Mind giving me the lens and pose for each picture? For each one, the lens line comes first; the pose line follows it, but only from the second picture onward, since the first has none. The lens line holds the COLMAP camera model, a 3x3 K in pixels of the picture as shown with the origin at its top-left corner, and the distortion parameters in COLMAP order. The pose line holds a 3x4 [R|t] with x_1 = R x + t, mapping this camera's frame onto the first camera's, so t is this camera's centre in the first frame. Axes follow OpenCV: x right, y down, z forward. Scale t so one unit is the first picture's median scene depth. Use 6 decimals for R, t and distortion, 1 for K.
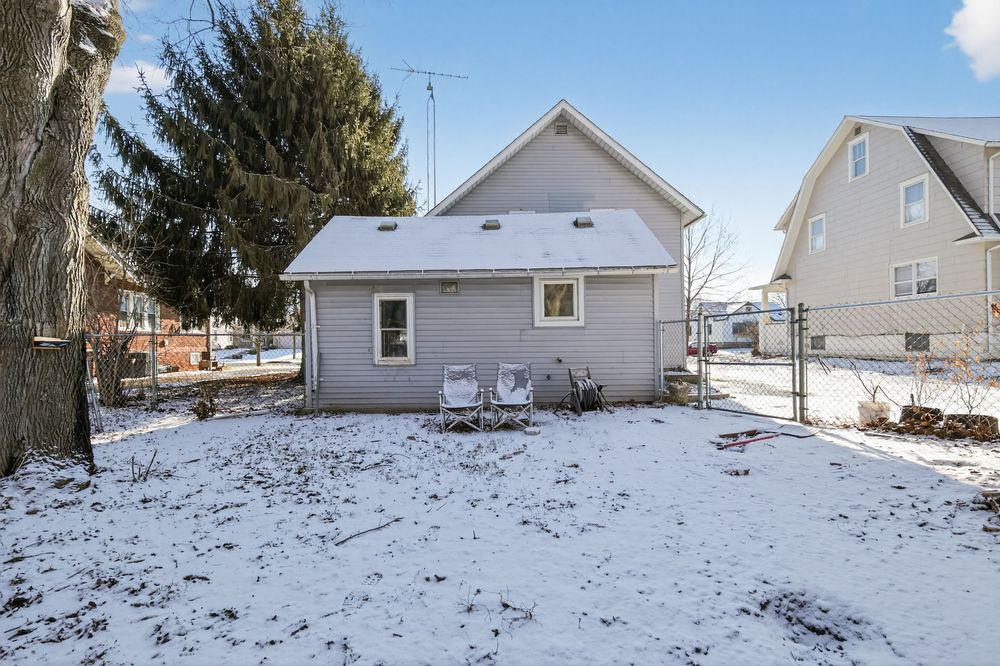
lens RADIAL K [[442.1, 0, 499.1], [0, 442.1, 343.2], [0, 0, 1]] dist [-0.002990, 0.002673]
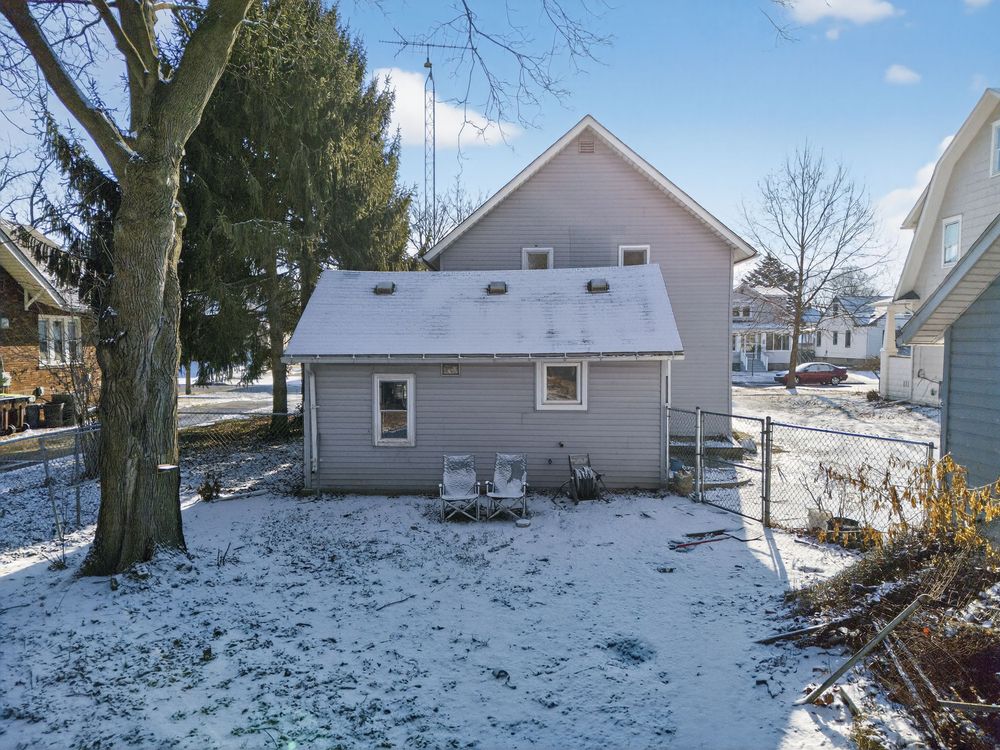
lens RADIAL K [[718.6, 0, 501.9], [0, 718.6, 366.5], [0, 0, 1]] dist [0.054884, -0.039127]
pose [[0.998939, 0.014438, -0.043742, 0.081980], [-0.012258, 0.998689, 0.049702, -0.241779], [0.044402, -0.049113, 0.997806, -0.667221]]
